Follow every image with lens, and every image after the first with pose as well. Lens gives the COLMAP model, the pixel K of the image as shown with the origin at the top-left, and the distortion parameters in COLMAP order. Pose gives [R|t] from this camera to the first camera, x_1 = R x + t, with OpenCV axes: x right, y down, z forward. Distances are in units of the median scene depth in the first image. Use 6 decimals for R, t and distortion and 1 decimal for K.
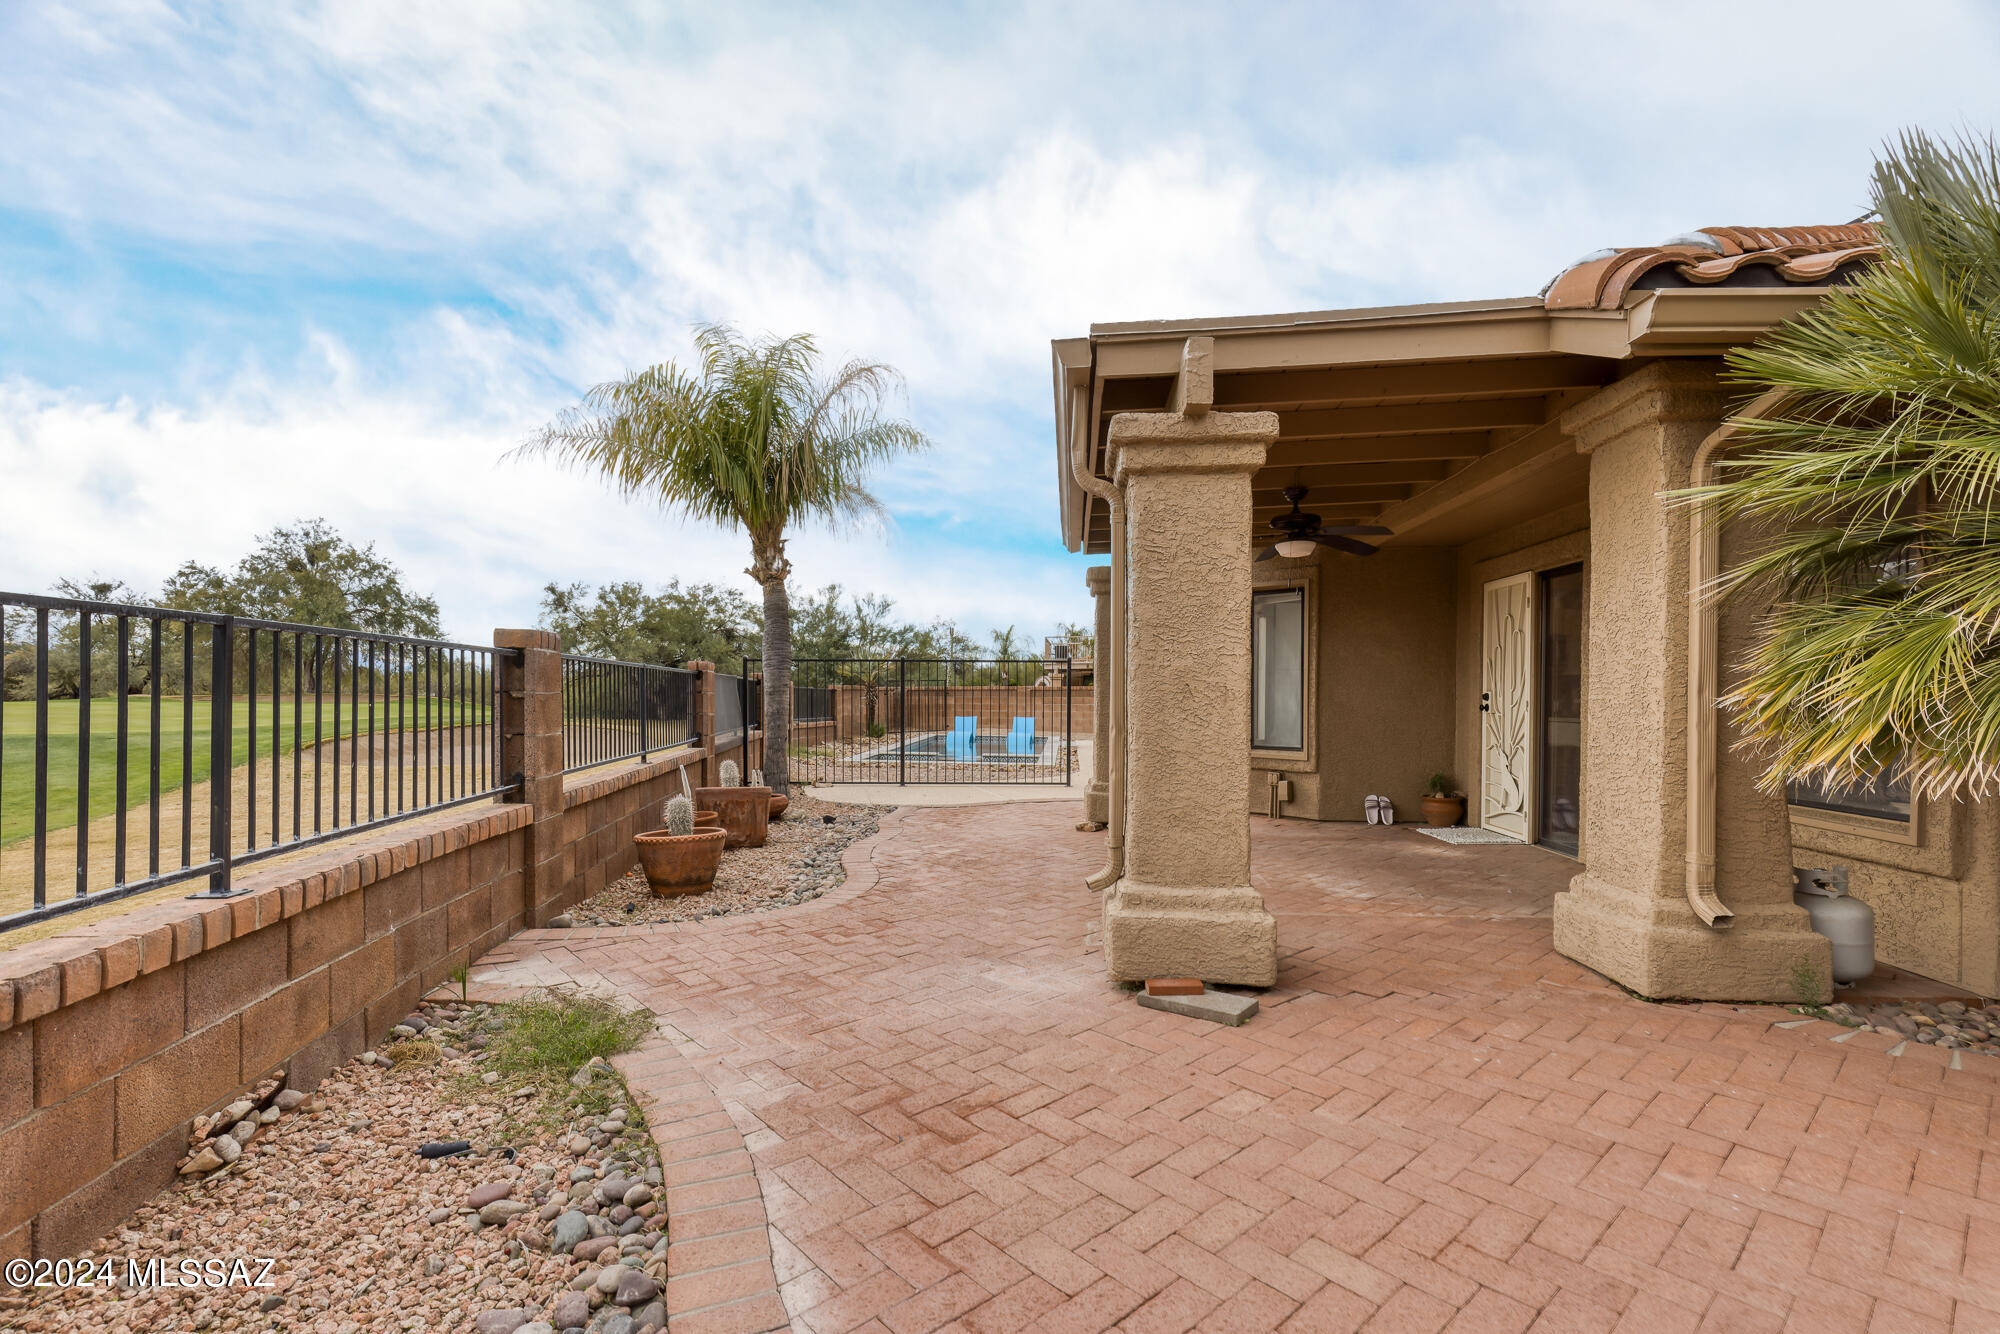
lens RADIAL K [[911.3, 0, 995.7], [0, 911.3, 684.6], [0, 0, 1]] dist [0.009081, 0.000005]
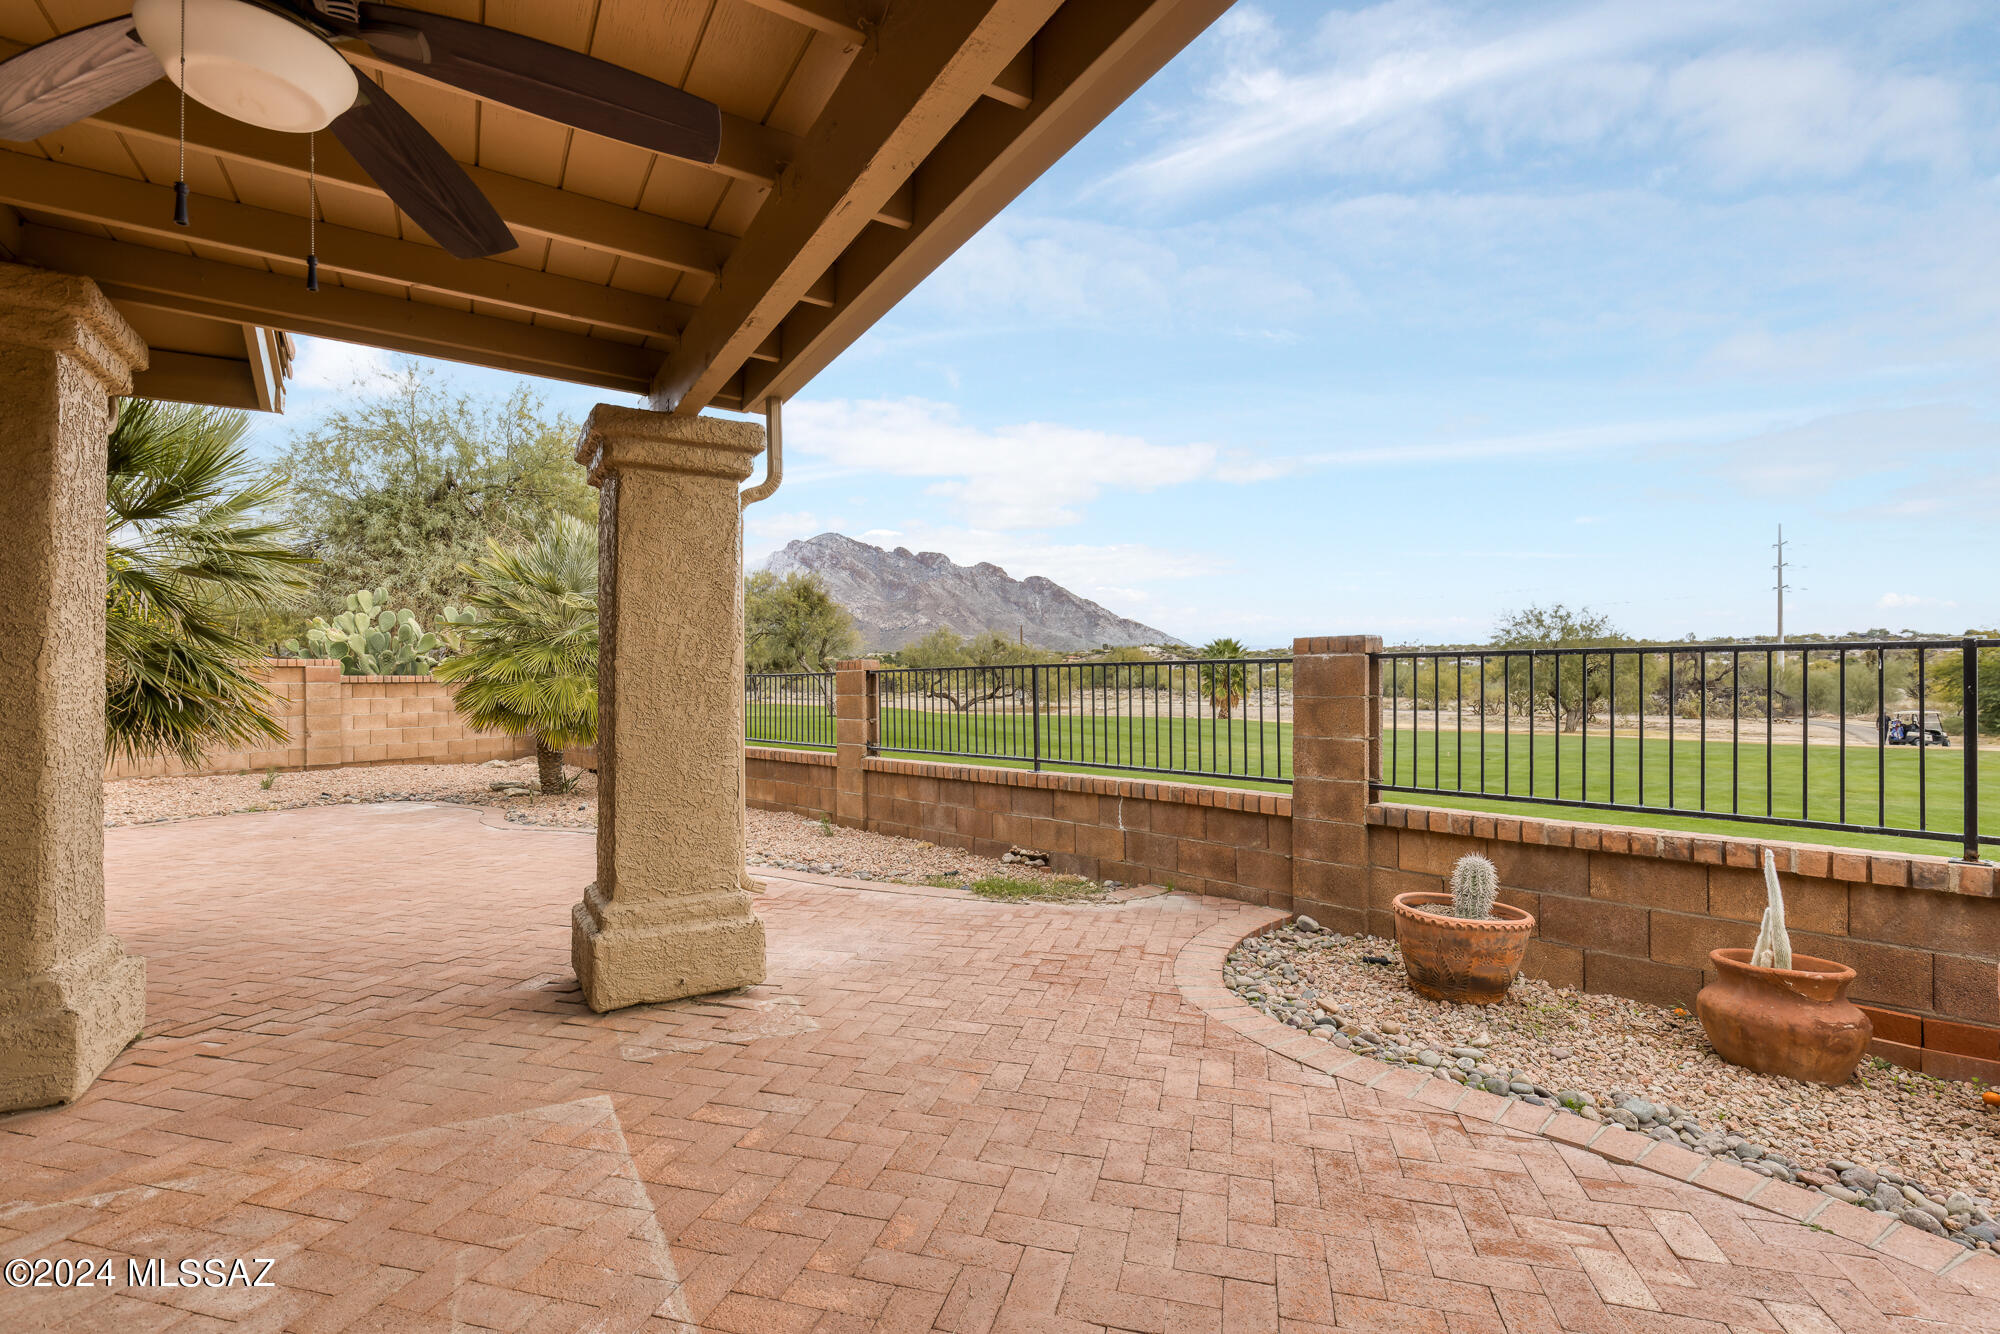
lens RADIAL K [[933.7, 0, 1000.4], [0, 933.7, 676.7], [0, 0, 1]] dist [0.001844, -0.000390]
pose [[-0.824139, -0.008338, -0.566327, 0.030786], [0.002727, 0.999822, -0.018688, 0.000504], [0.566381, -0.016946, -0.823969, 0.130912]]
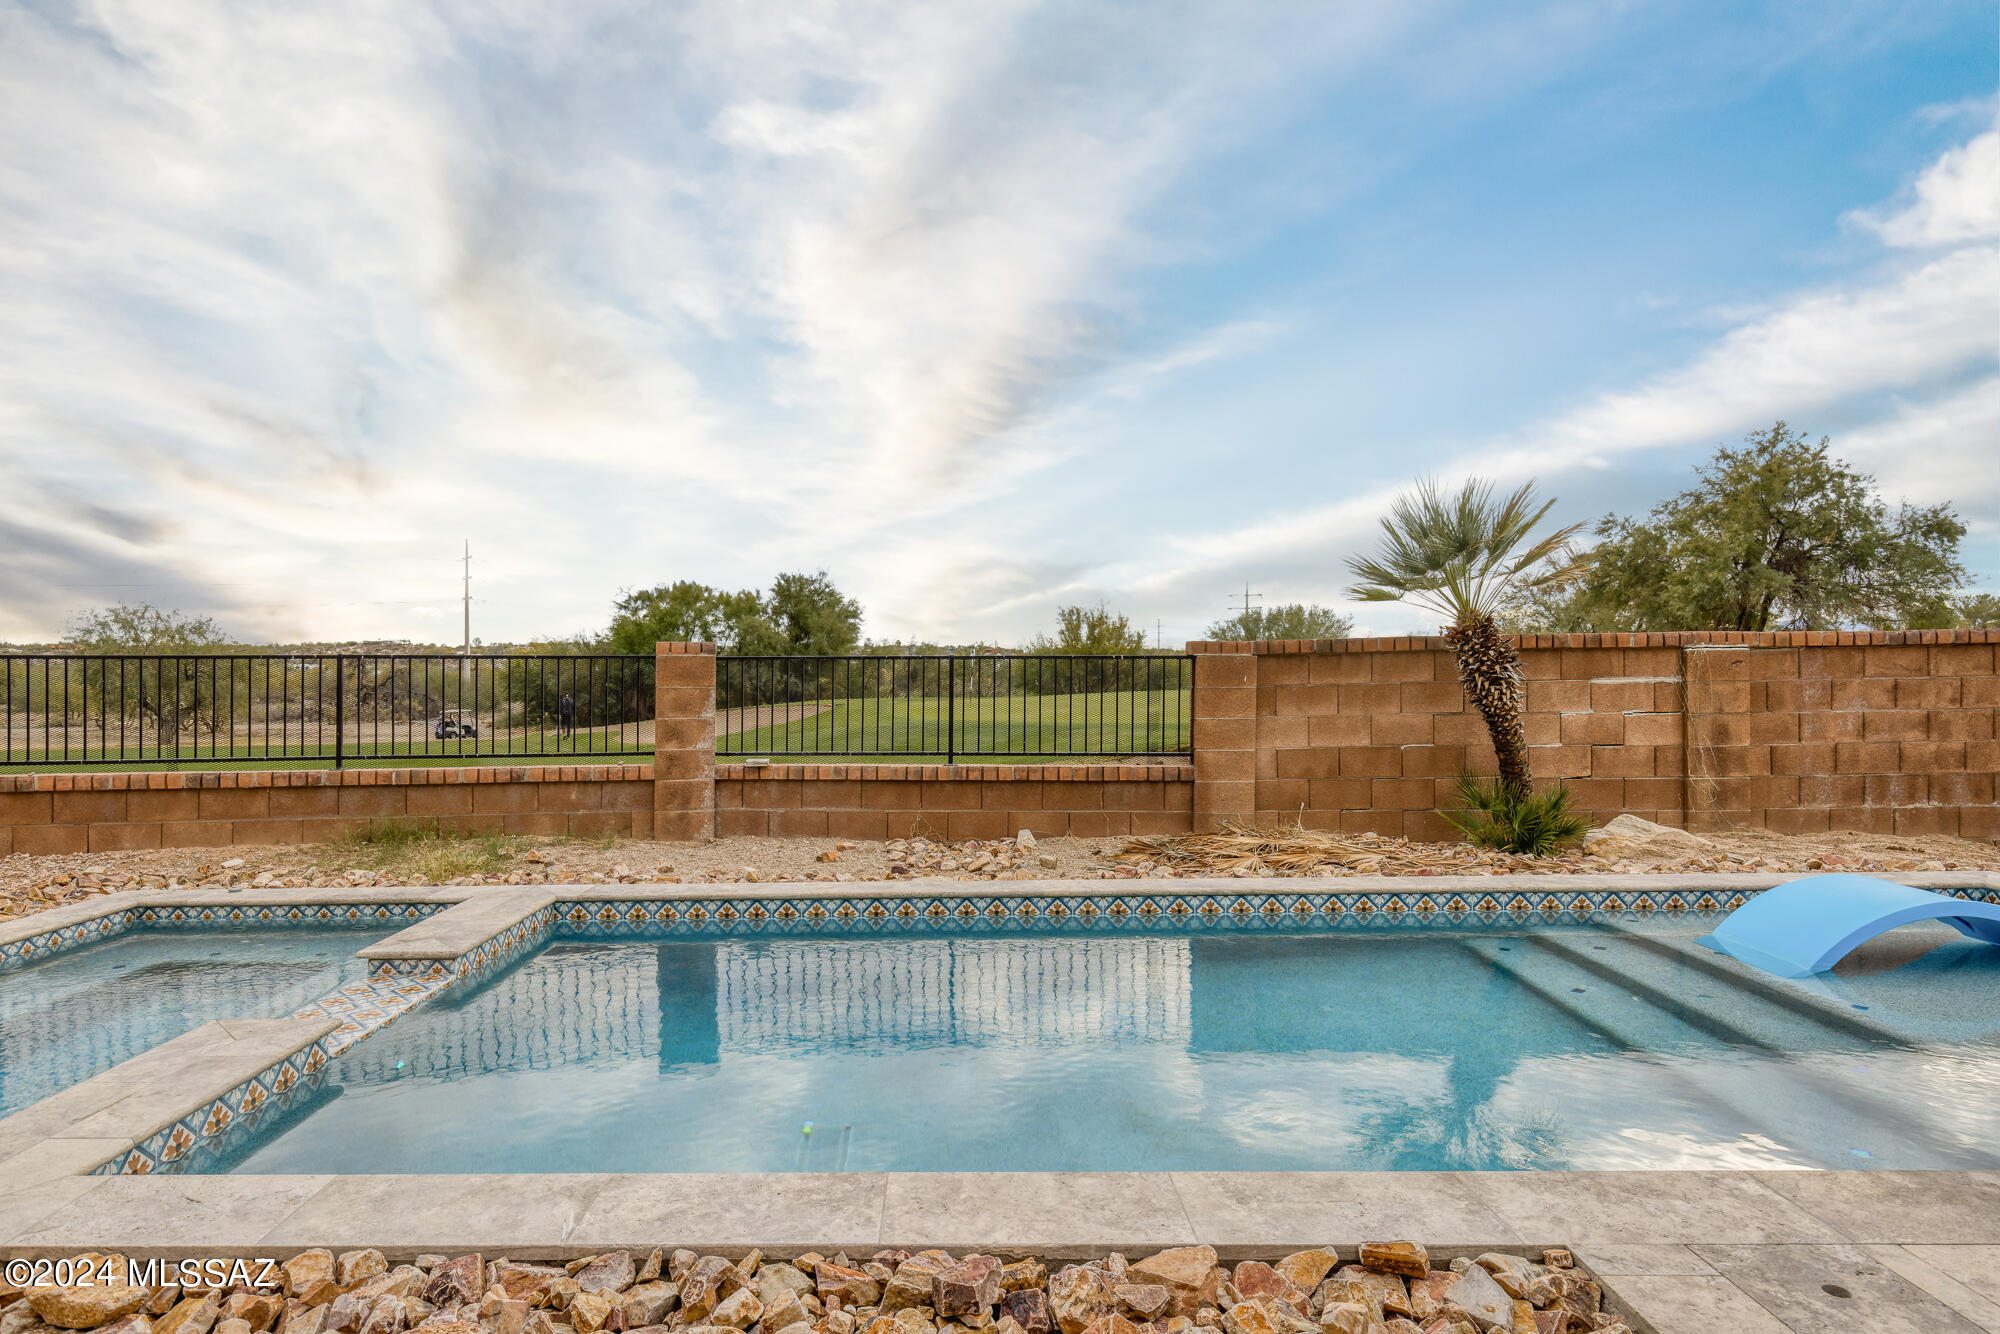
lens RADIAL K [[1071.3, 0, 908.3], [0, 1071.3, 677.1], [0, 0, 1]] dist [0.008257, -0.001937]
pose [[0.048416, -0.010080, -0.998776, 0.058681], [0.024689, 0.999656, -0.008892, 0.004783], [0.998522, -0.024229, 0.048648, 0.328698]]
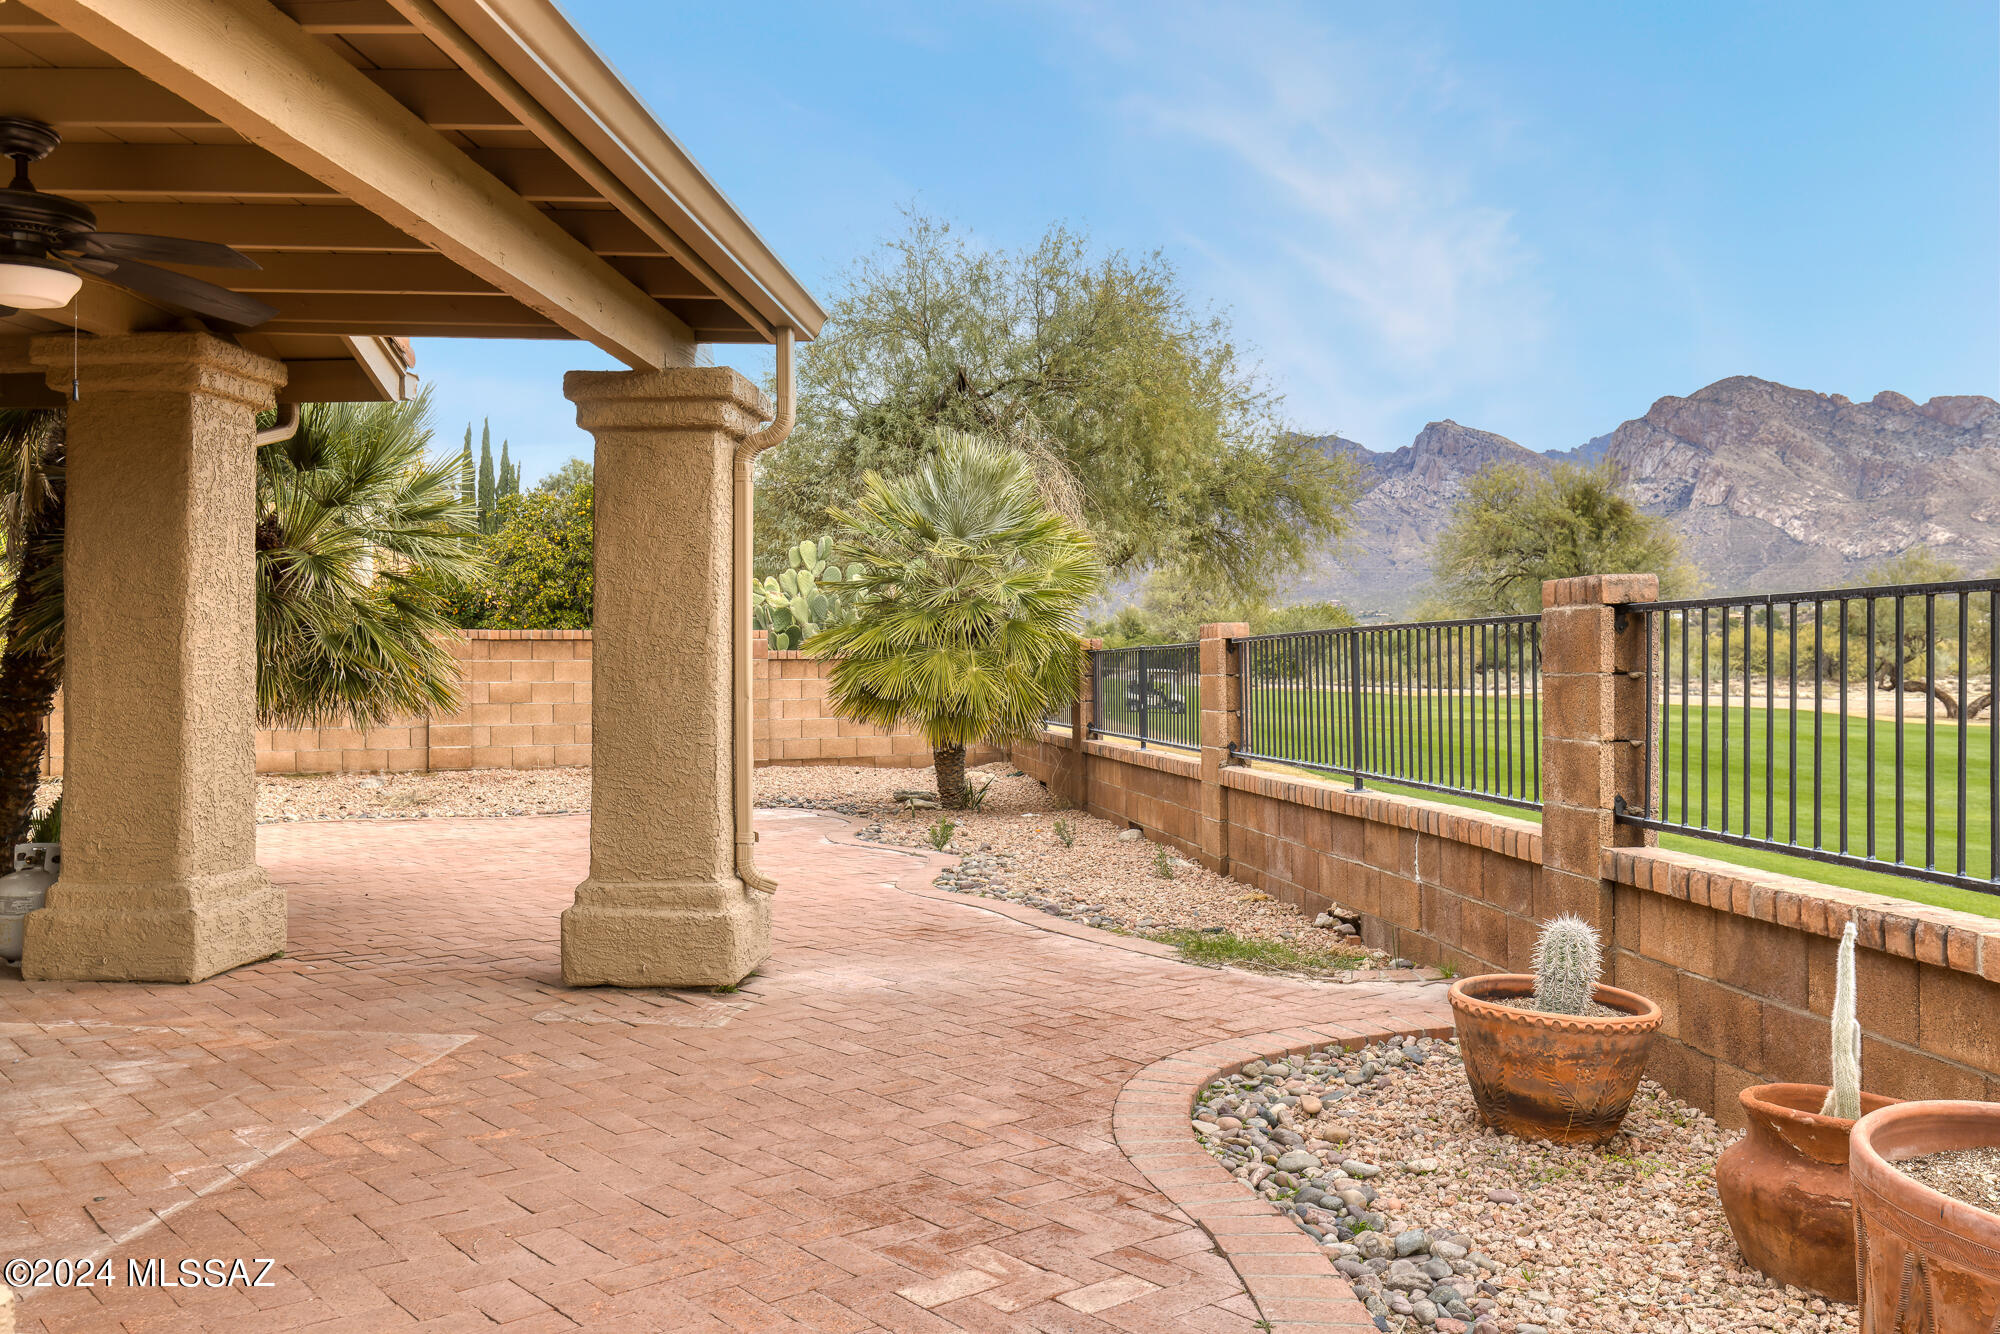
lens RADIAL K [[1648.8, 0, 999.1], [0, 1648.8, 654.1], [0, 0, 1]] dist [0.009730, -0.010714]
pose [[-0.999989, -0.004658, -0.000625, -0.007430], [-0.004647, 0.999849, -0.016747, 0.001328], [0.000703, -0.016744, -0.999860, 0.169972]]
